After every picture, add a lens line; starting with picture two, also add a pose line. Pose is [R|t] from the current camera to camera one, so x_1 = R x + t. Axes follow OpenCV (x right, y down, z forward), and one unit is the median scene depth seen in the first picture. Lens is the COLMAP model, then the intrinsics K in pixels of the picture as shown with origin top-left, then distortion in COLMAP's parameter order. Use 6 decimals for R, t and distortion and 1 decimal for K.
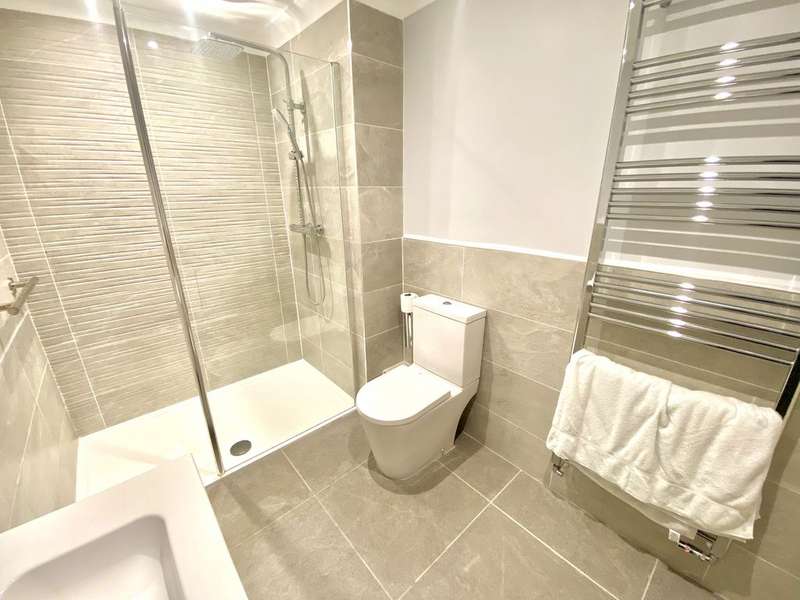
lens RADIAL K [[323.4, 0, 399.2], [0, 323.4, 300.6], [0, 0, 1]] dist [0.033036, -0.027187]
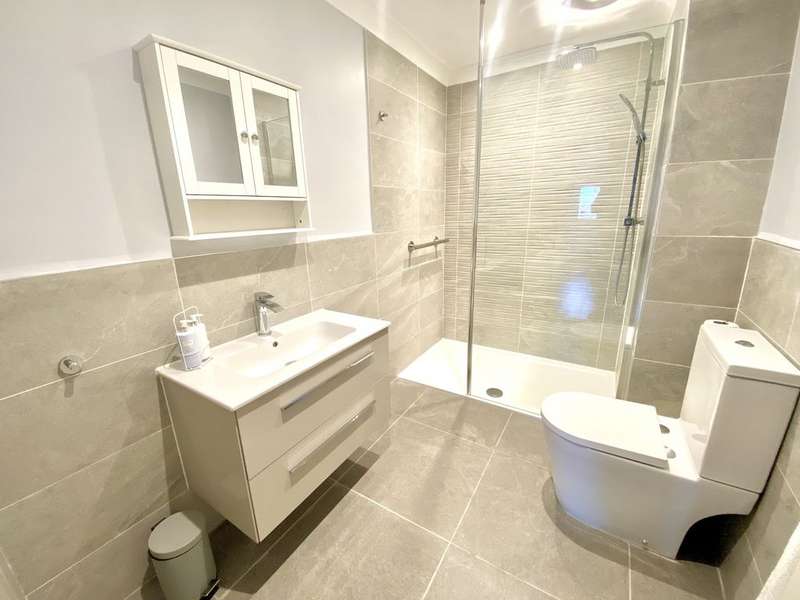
lens RADIAL K [[323.4, 0, 399.2], [0, 323.4, 300.6], [0, 0, 1]] dist [0.033036, -0.027187]
pose [[0.281751, 0.257160, -0.924383, 0.480033], [-0.279277, 0.943680, 0.177405, 0.005138], [0.917944, 0.208174, 0.337702, 0.188276]]
